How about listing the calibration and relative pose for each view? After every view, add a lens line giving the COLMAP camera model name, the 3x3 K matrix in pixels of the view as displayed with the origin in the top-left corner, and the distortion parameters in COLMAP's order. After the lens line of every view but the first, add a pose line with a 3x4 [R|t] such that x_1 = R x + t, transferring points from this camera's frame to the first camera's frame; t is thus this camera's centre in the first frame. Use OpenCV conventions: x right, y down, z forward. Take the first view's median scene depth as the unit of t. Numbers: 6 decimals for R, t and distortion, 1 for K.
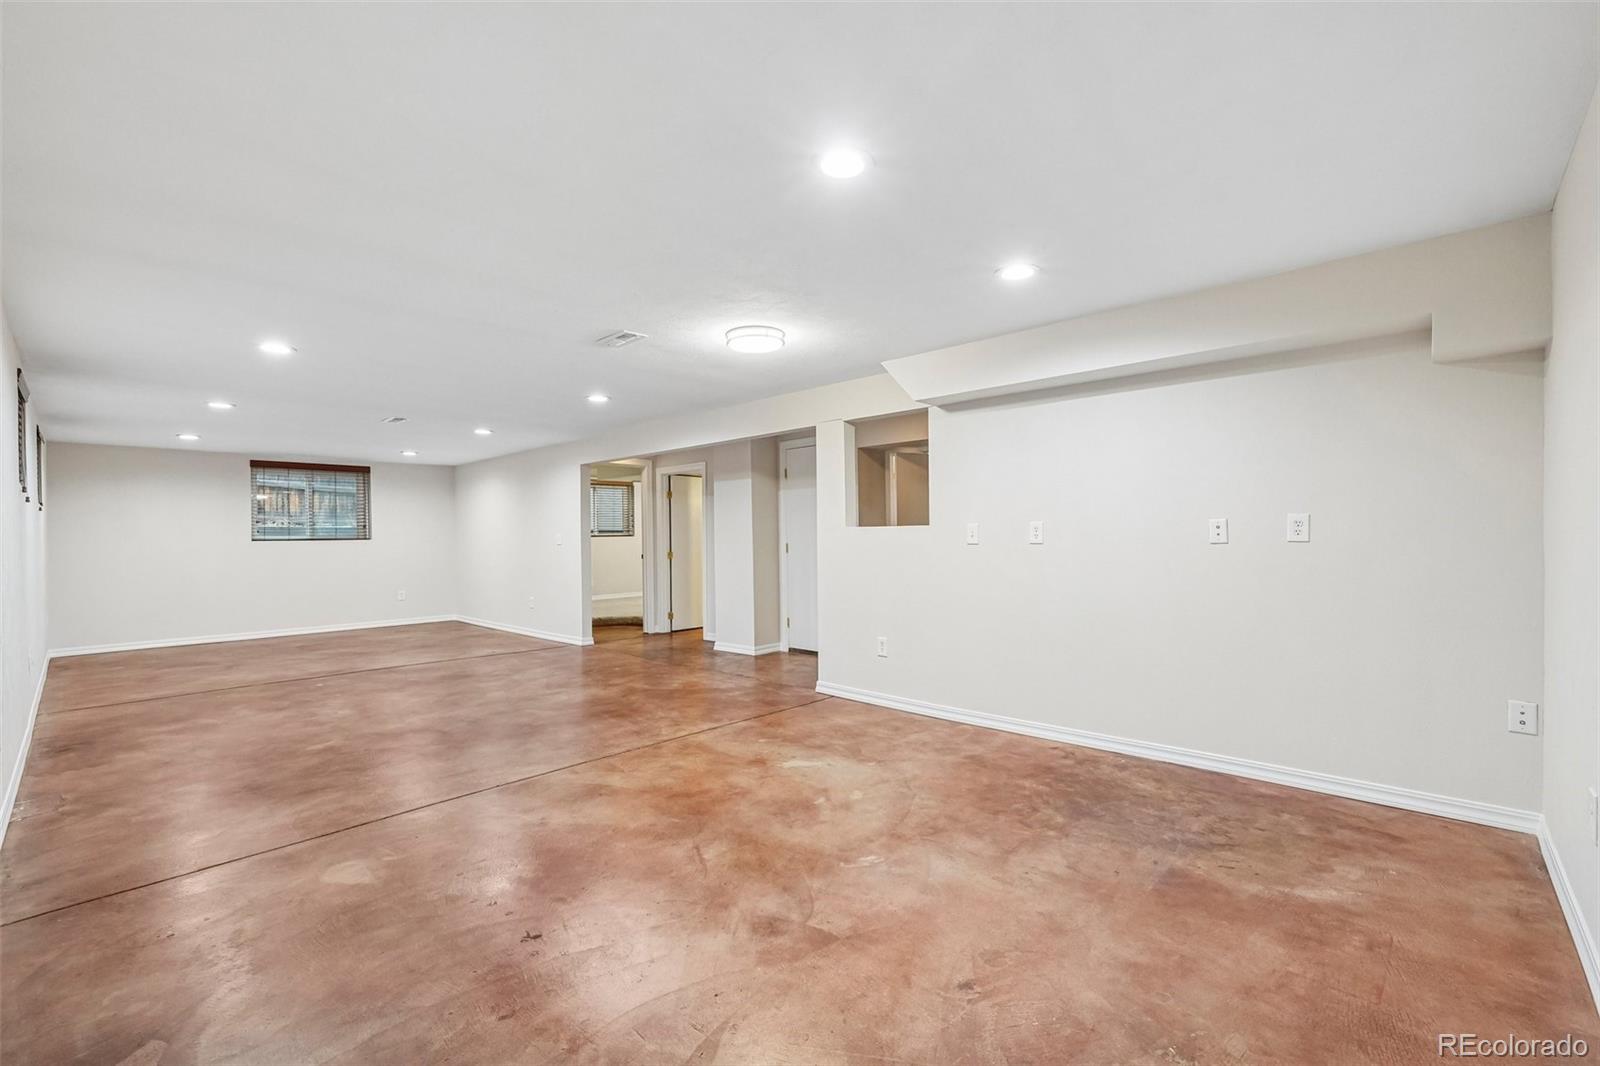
lens RADIAL K [[680.0, 0, 804.7], [0, 680.0, 534.6], [0, 0, 1]] dist [-0.000978, 0.000107]
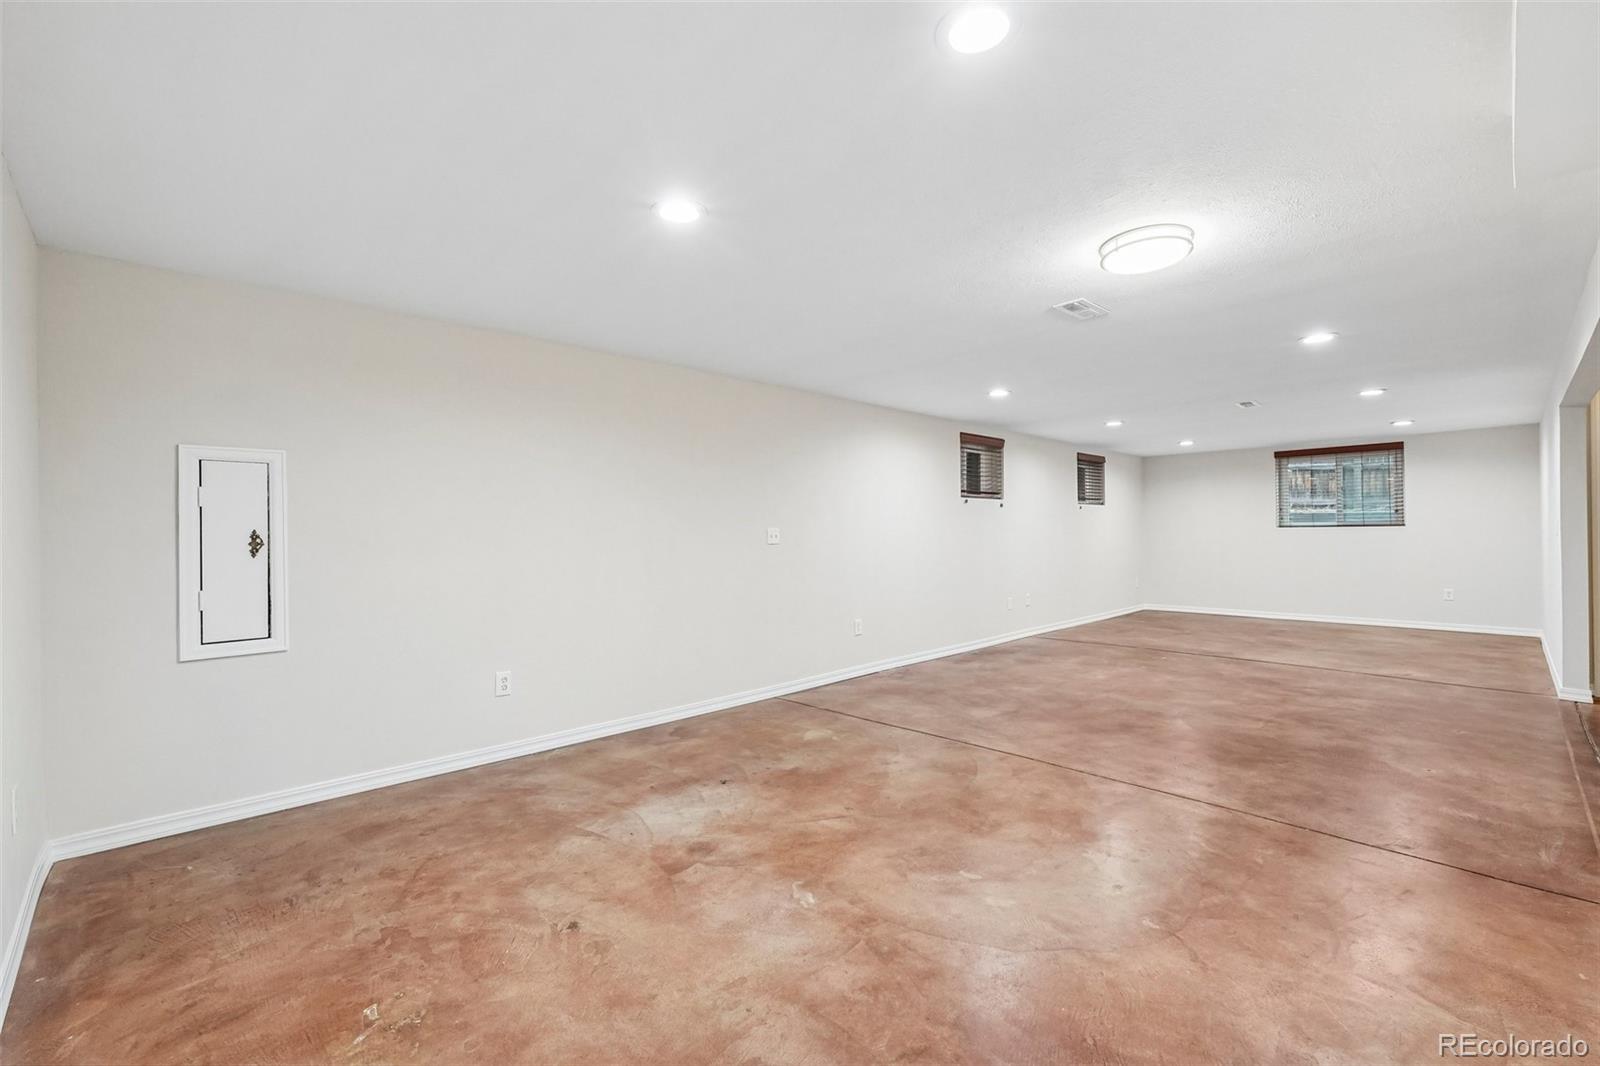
lens RADIAL K [[680.0, 0, 804.7], [0, 680.0, 534.6], [0, 0, 1]] dist [-0.000978, 0.000107]
pose [[-0.050306, 0.013344, -0.998645, 0.859787], [0.015267, 0.999804, 0.012590, -0.012654], [0.998617, -0.014613, -0.050499, 0.914306]]
